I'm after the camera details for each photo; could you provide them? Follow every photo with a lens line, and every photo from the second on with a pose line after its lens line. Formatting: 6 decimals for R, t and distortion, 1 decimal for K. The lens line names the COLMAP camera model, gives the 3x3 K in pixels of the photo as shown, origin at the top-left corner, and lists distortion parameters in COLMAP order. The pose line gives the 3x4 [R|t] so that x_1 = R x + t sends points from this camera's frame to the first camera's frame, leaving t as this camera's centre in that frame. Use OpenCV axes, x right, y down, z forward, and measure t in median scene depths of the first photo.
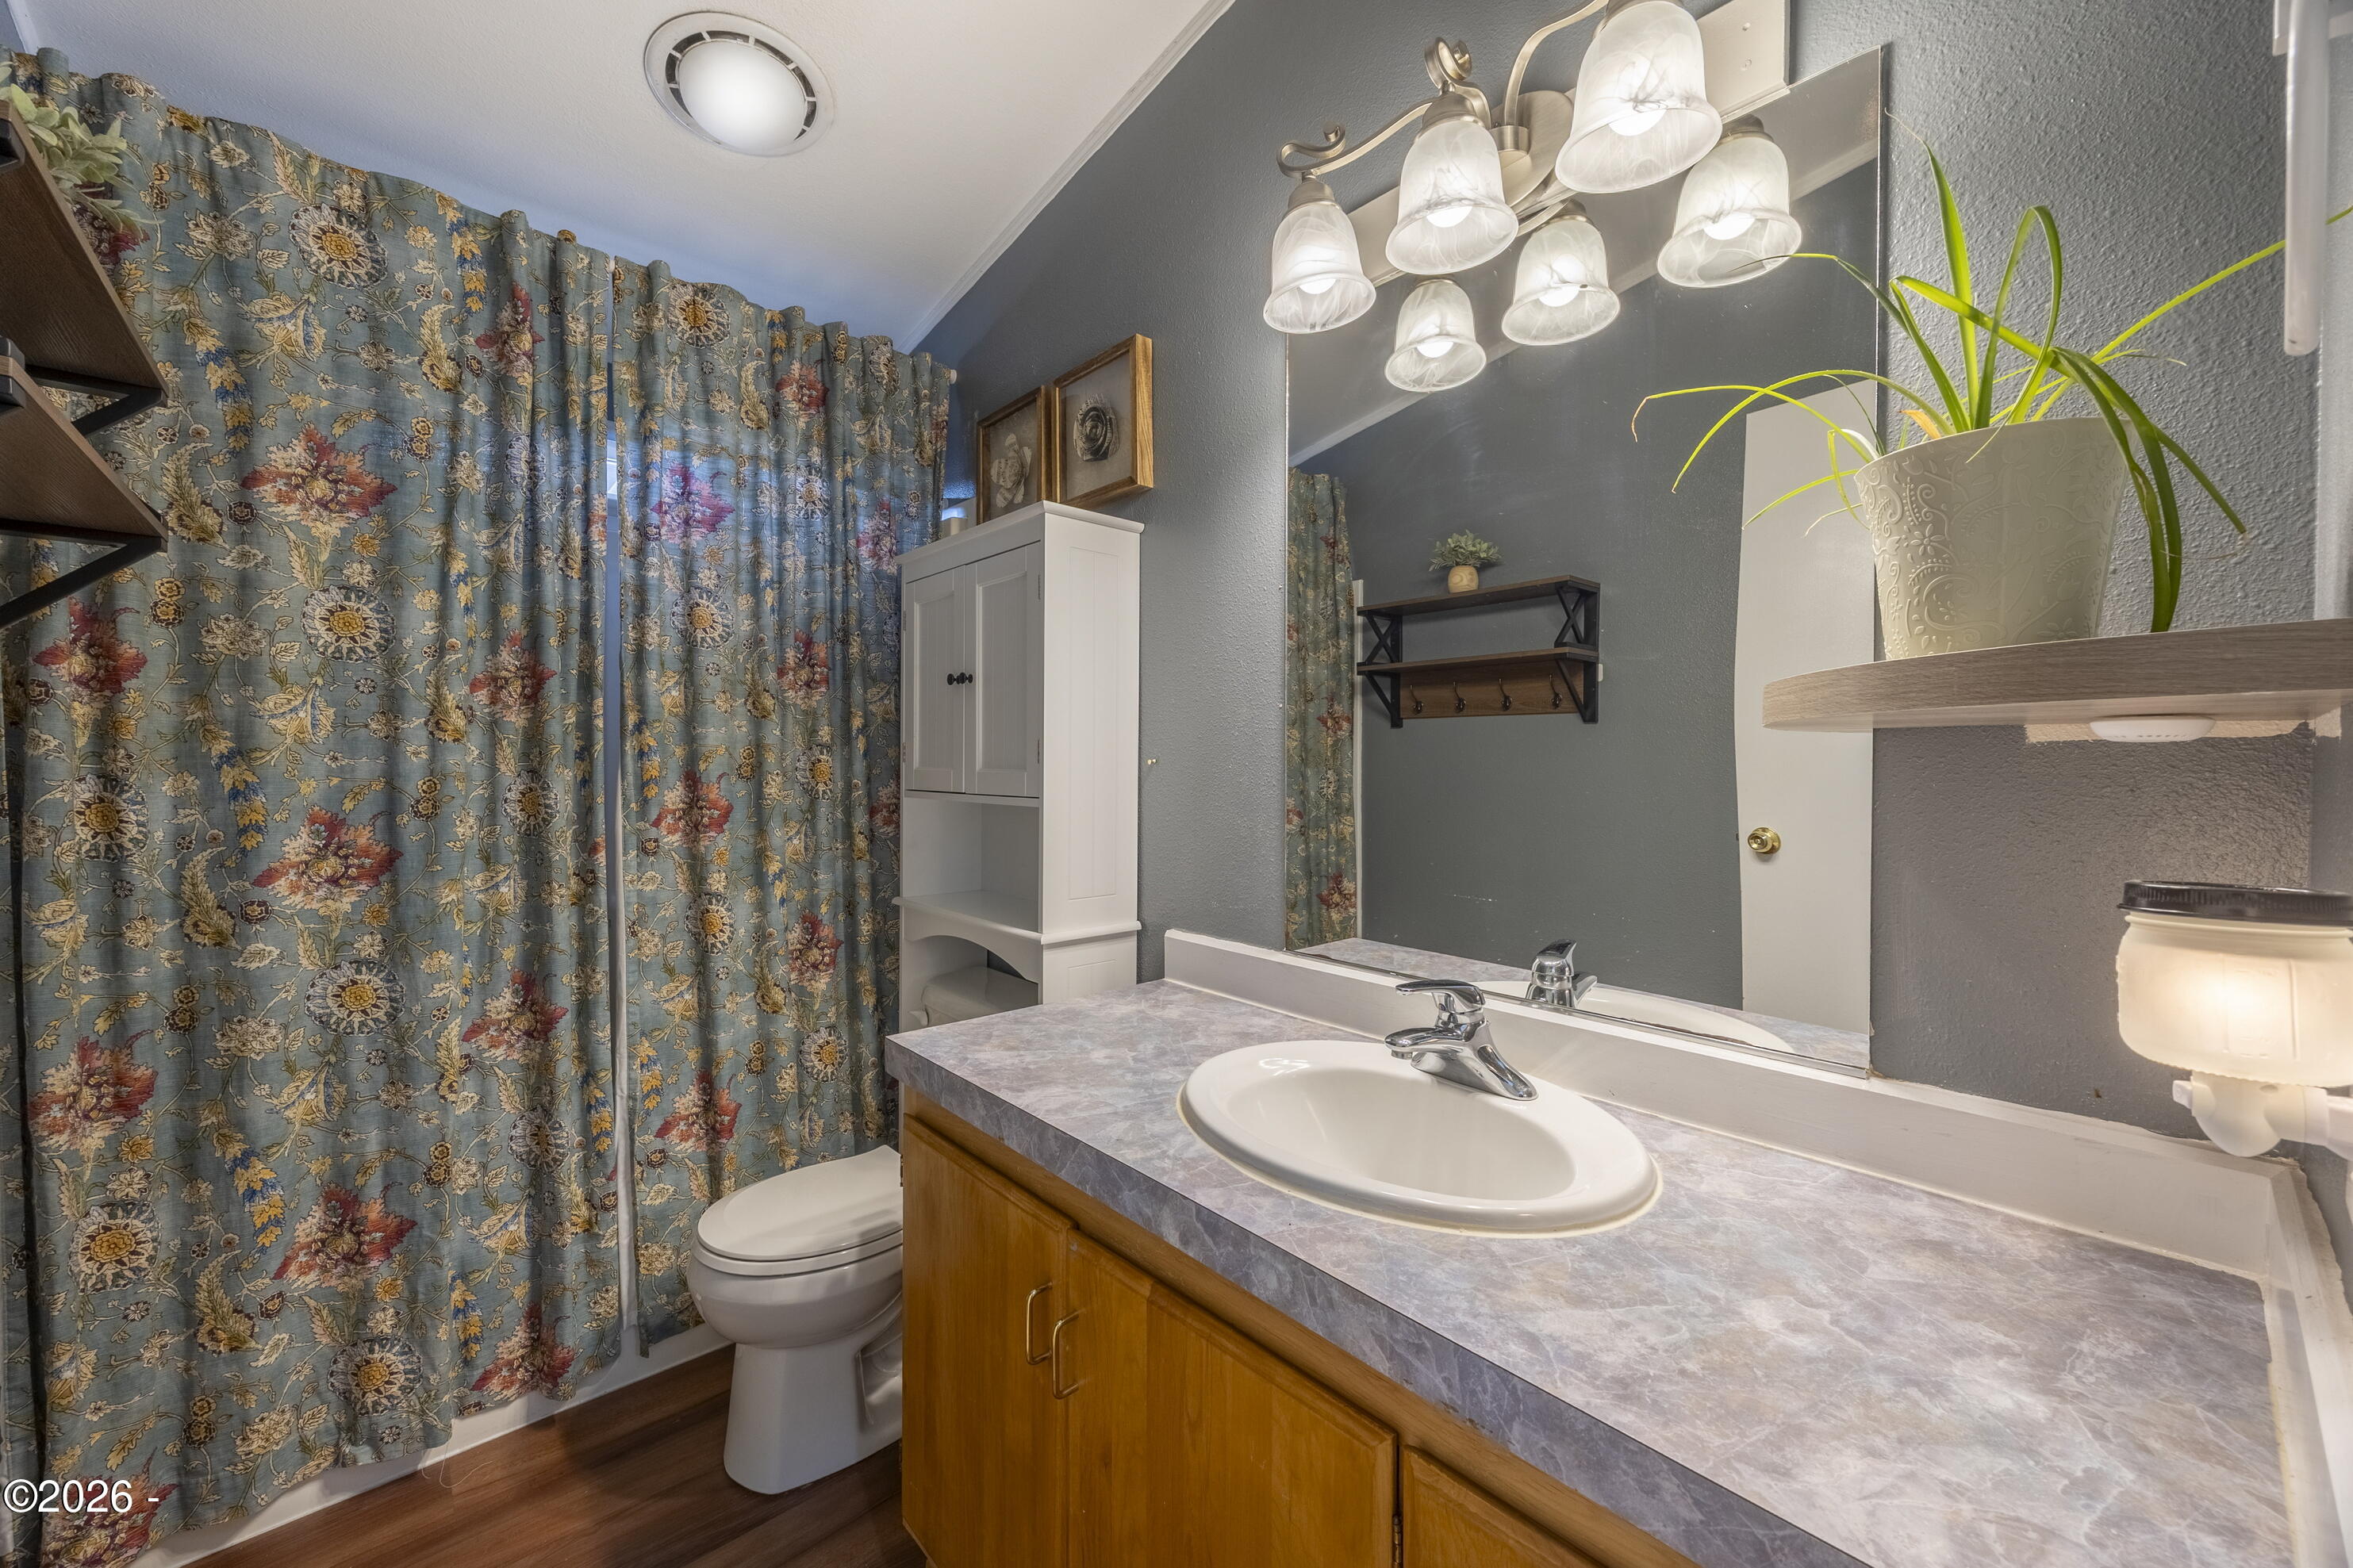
lens RADIAL K [[902.9, 0, 1186.9], [0, 902.9, 779.0], [0, 0, 1]] dist [-0.002035, -0.000538]
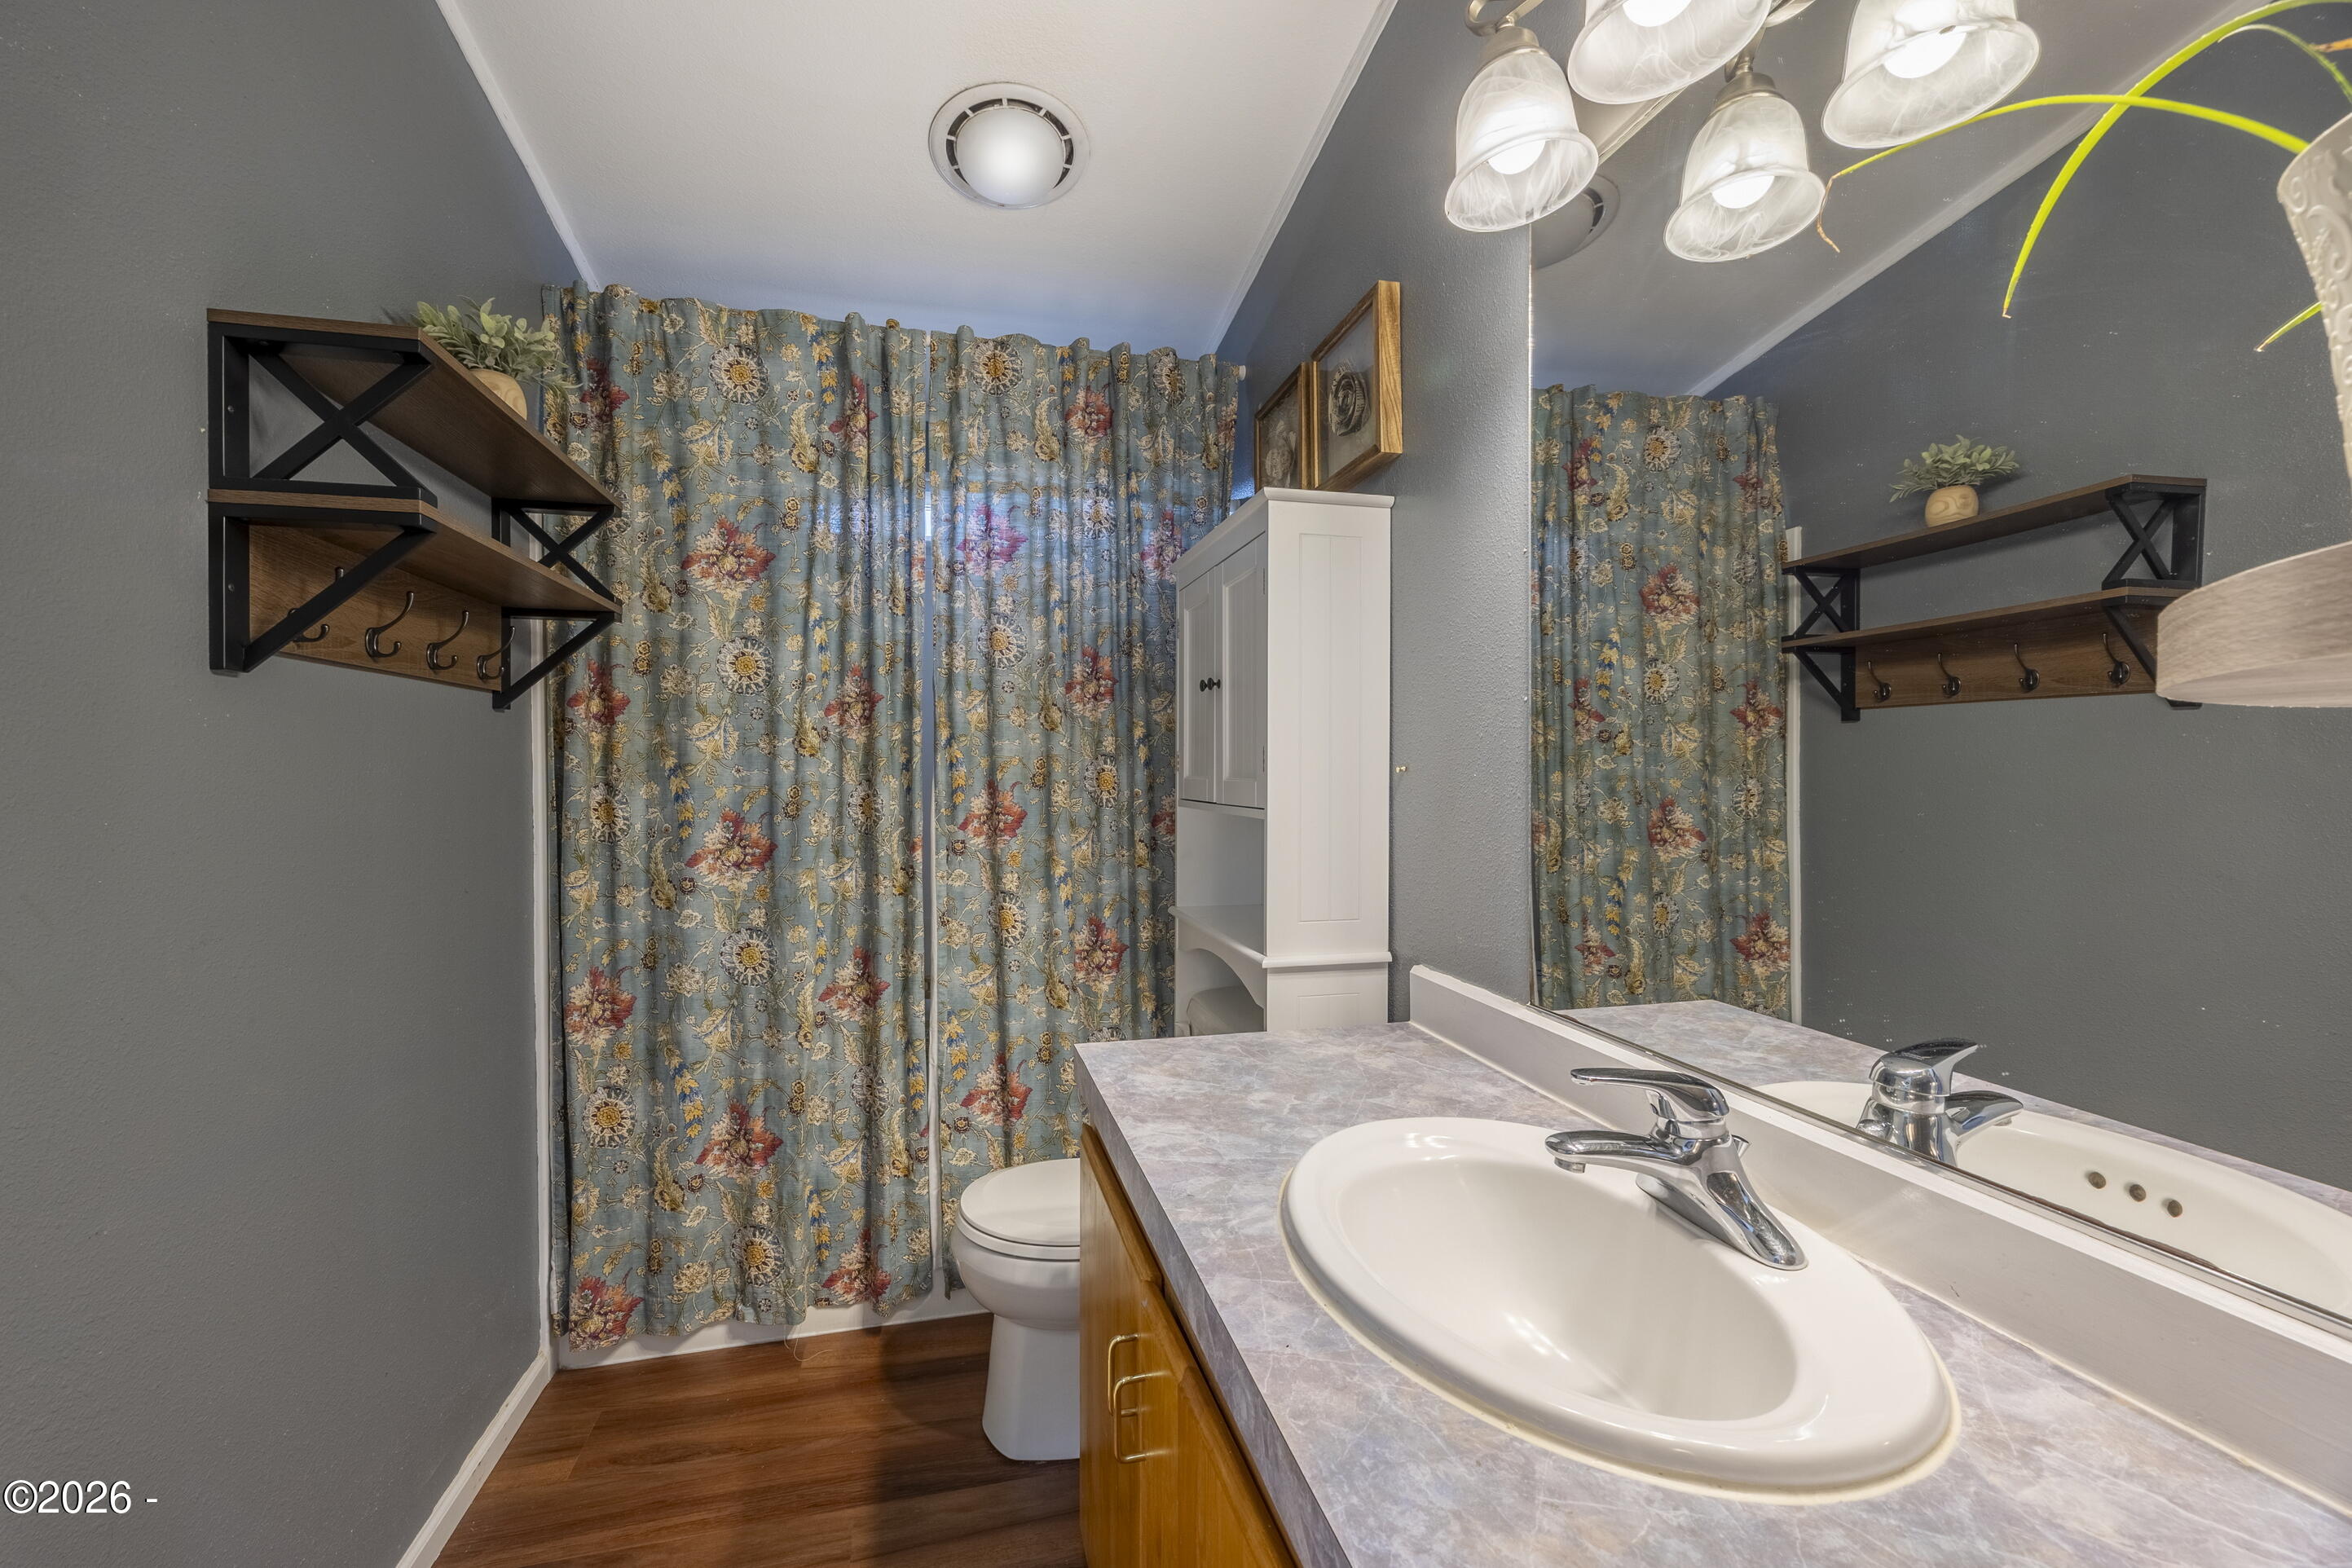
lens RADIAL K [[940.1, 0, 1216.1], [0, 940.1, 786.1], [0, 0, 1]] dist [-0.004606, -0.000136]
pose [[0.871472, 0.003625, -0.490432, 0.273012], [-0.004264, 0.999991, -0.000185, -0.002693], [0.490427, 0.002252, 0.871480, 0.140553]]
